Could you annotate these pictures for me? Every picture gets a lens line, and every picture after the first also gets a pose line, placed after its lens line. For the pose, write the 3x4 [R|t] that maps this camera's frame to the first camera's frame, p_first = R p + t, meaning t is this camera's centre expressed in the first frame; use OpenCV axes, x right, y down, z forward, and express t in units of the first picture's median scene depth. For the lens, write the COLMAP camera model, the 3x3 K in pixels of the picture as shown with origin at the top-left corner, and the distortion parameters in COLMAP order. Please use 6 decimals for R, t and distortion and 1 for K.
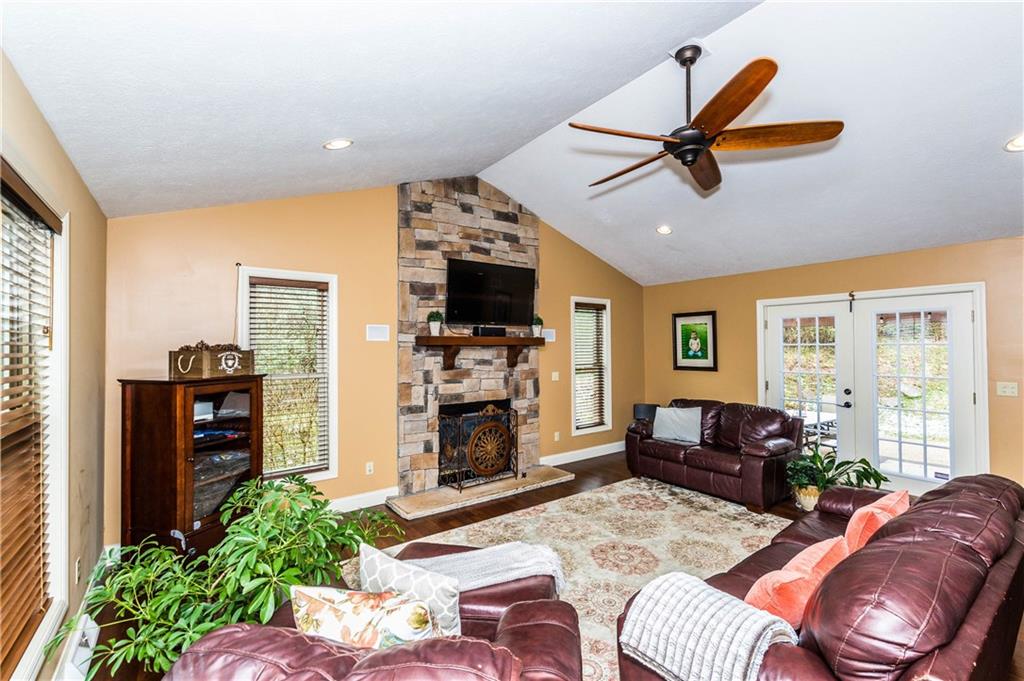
lens RADIAL K [[440.9, 0, 528.5], [0, 440.9, 337.1], [0, 0, 1]] dist [-0.001310, -0.000377]
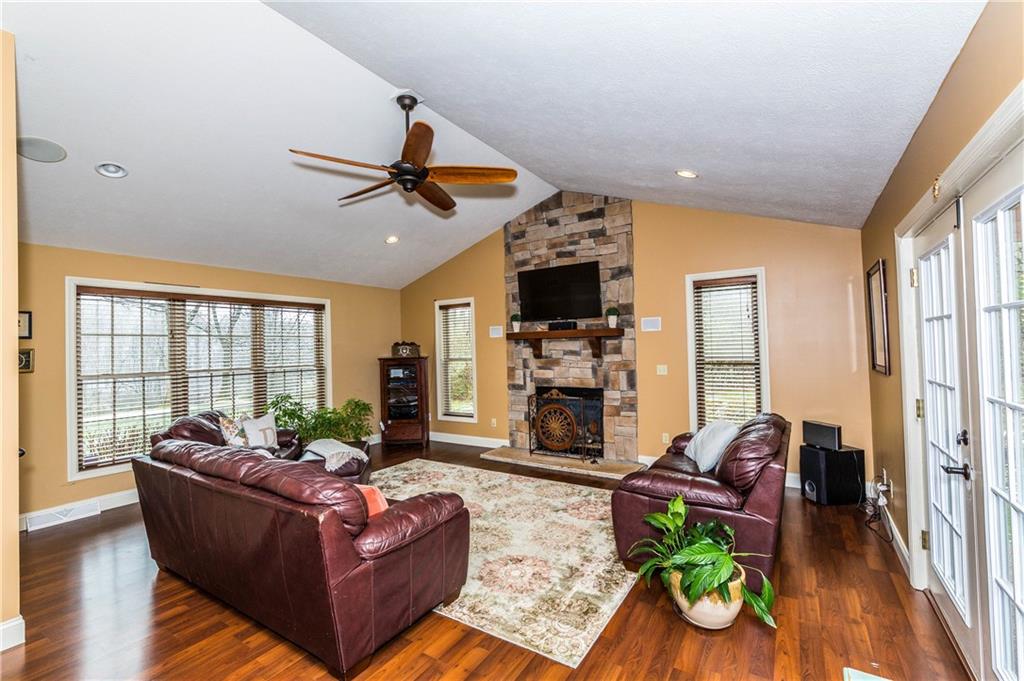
lens RADIAL K [[440.9, 0, 528.5], [0, 440.9, 337.1], [0, 0, 1]] dist [-0.001310, -0.000377]
pose [[0.336176, -0.028485, -0.941368, 0.948186], [0.041581, 0.999017, -0.015380, 0.030703], [0.940881, -0.033972, 0.337029, 0.533794]]
